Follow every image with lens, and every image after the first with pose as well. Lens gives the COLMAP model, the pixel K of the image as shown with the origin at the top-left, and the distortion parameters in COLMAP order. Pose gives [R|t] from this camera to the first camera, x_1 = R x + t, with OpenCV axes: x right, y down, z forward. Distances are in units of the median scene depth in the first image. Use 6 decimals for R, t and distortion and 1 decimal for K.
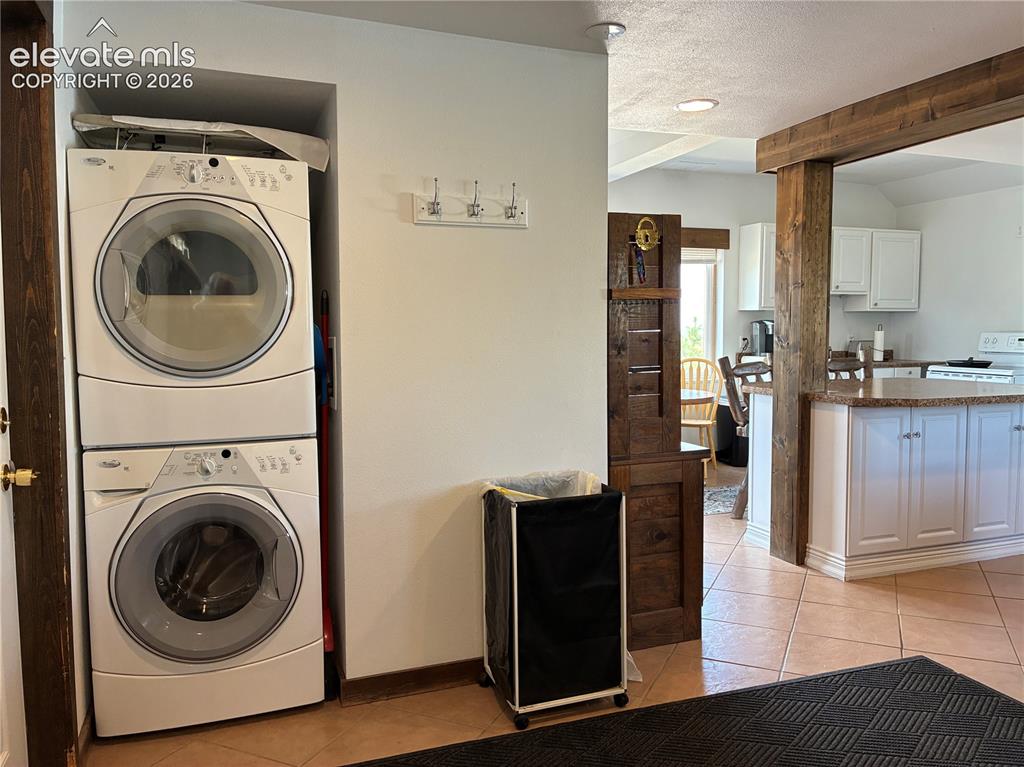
lens RADIAL K [[767.1, 0, 507.1], [0, 767.1, 380.5], [0, 0, 1]] dist [0.053984, -0.110337]
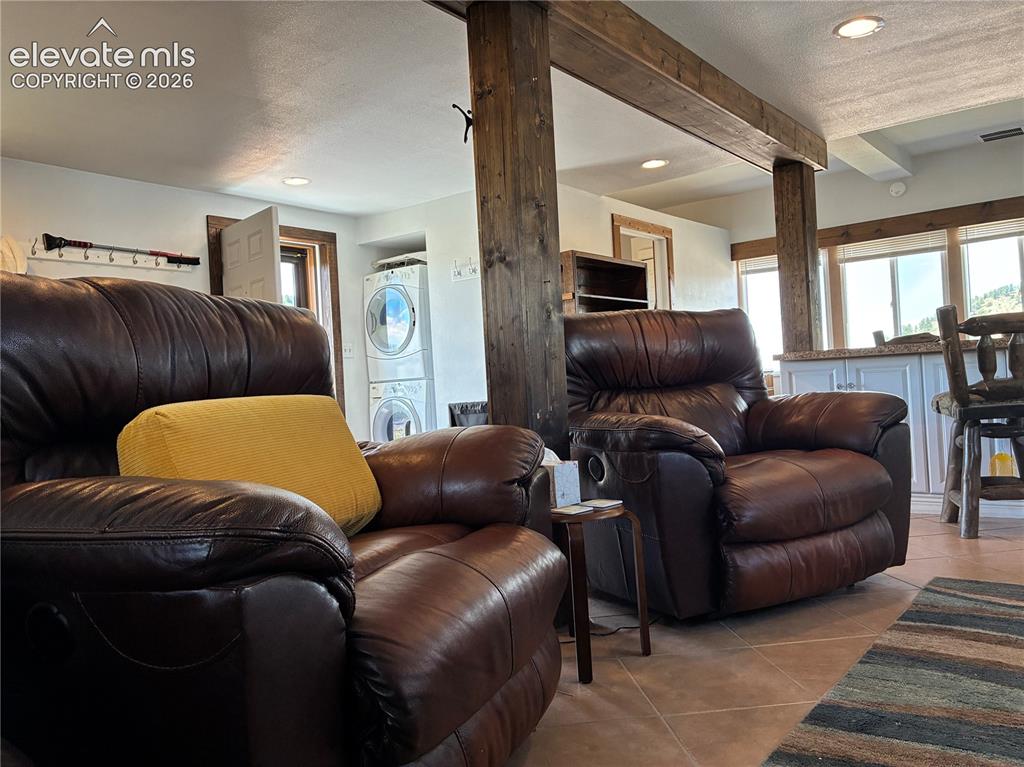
lens RADIAL K [[768.5, 0, 508.1], [0, 768.5, 380.4], [0, 0, 1]] dist [0.074613, -0.103038]
pose [[0.525460, -0.030504, -0.850271, 1.890543], [-0.004032, 0.999257, -0.038340, 0.167223], [0.850809, 0.023575, 0.524947, -0.022124]]
